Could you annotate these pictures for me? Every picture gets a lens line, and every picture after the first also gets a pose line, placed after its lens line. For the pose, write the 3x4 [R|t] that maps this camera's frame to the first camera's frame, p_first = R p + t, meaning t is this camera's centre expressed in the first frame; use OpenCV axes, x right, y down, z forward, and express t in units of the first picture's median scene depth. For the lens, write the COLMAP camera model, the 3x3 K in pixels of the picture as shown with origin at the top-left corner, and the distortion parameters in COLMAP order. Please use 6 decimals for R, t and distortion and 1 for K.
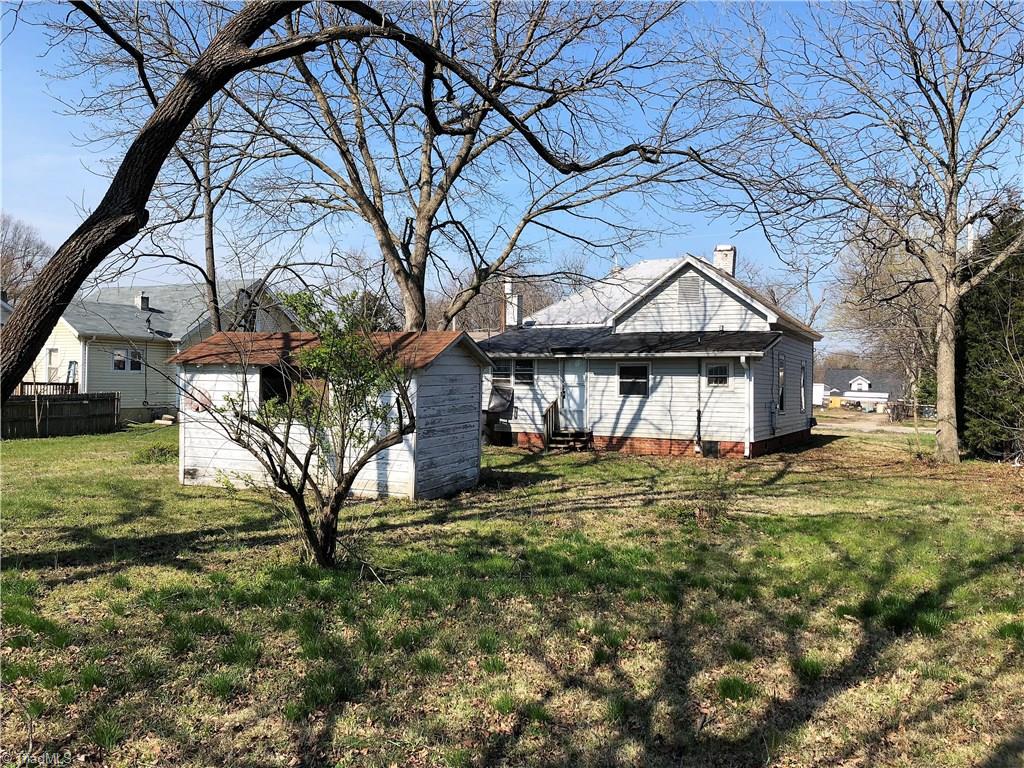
lens RADIAL K [[799.2, 0, 512.0], [0, 799.2, 384.0], [0, 0, 1]] dist [0.000185, -0.001409]
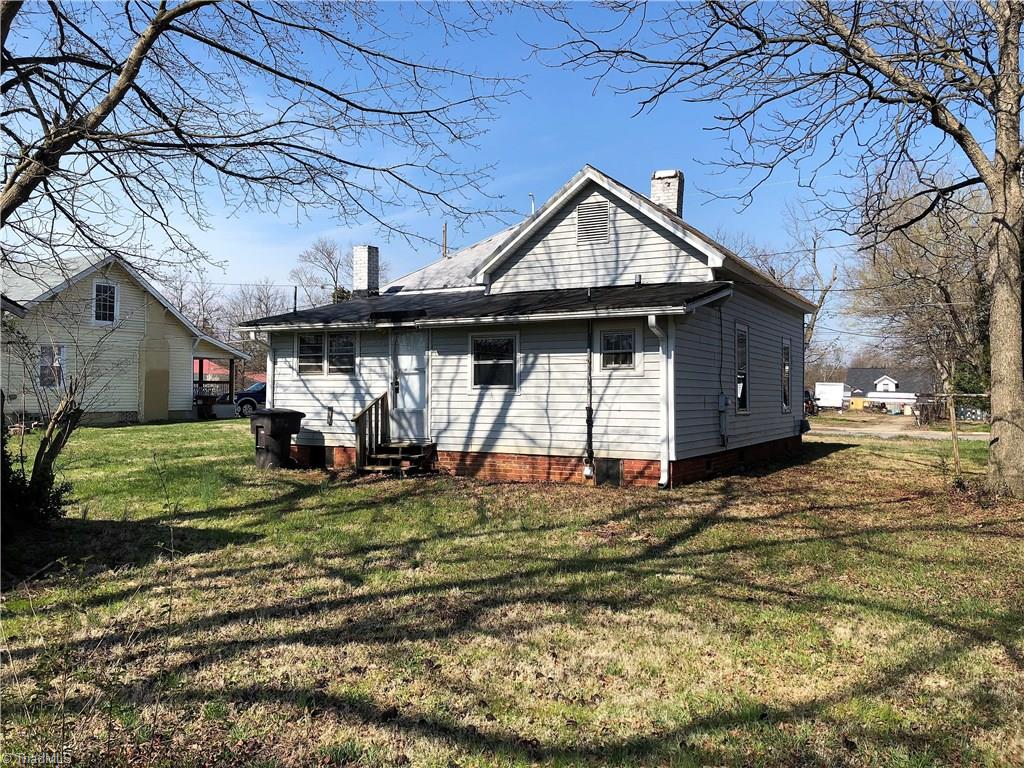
lens RADIAL K [[847.7, 0, 512.0], [0, 847.7, 384.0], [0, 0, 1]] dist [0.041816, -0.005708]
pose [[0.999939, -0.010499, -0.003306, 0.163815], [0.010479, 0.999928, -0.005891, 0.016262], [0.003367, 0.005856, 0.999977, 0.328919]]
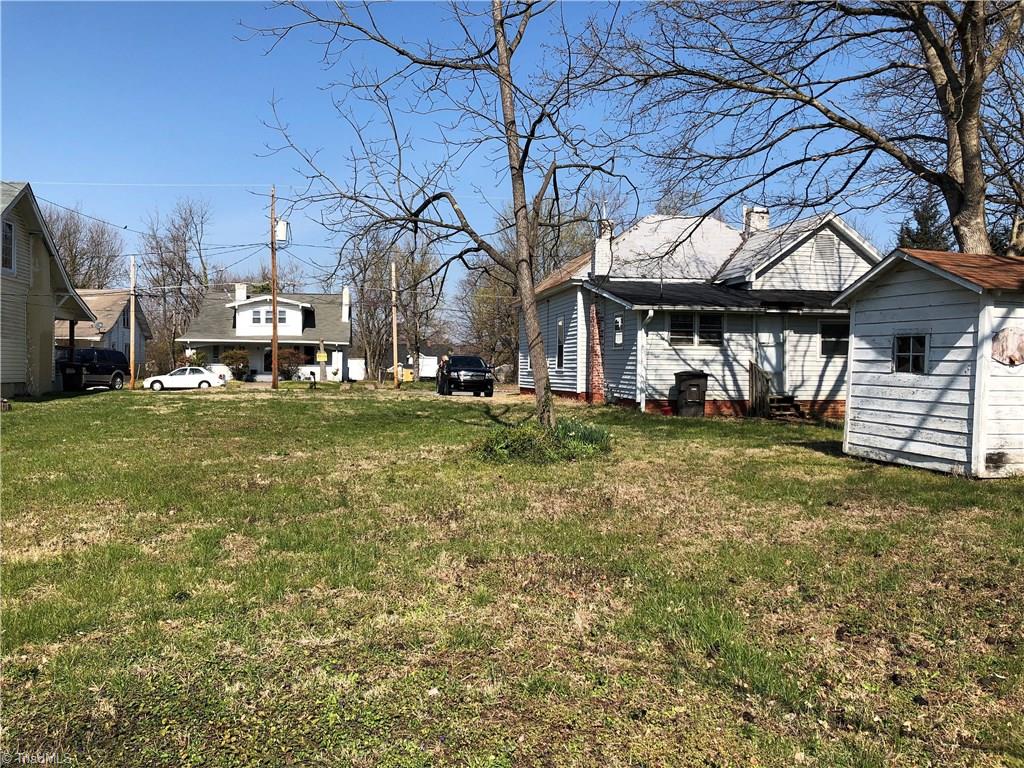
lens RADIAL K [[832.2, 0, 512.0], [0, 832.2, 384.0], [0, 0, 1]] dist [-0.067372, -0.001755]
pose [[0.791638, -0.021626, 0.610608, -0.725551], [0.005397, 0.999582, 0.028406, 0.017472], [-0.610967, -0.019192, 0.791424, 0.458015]]
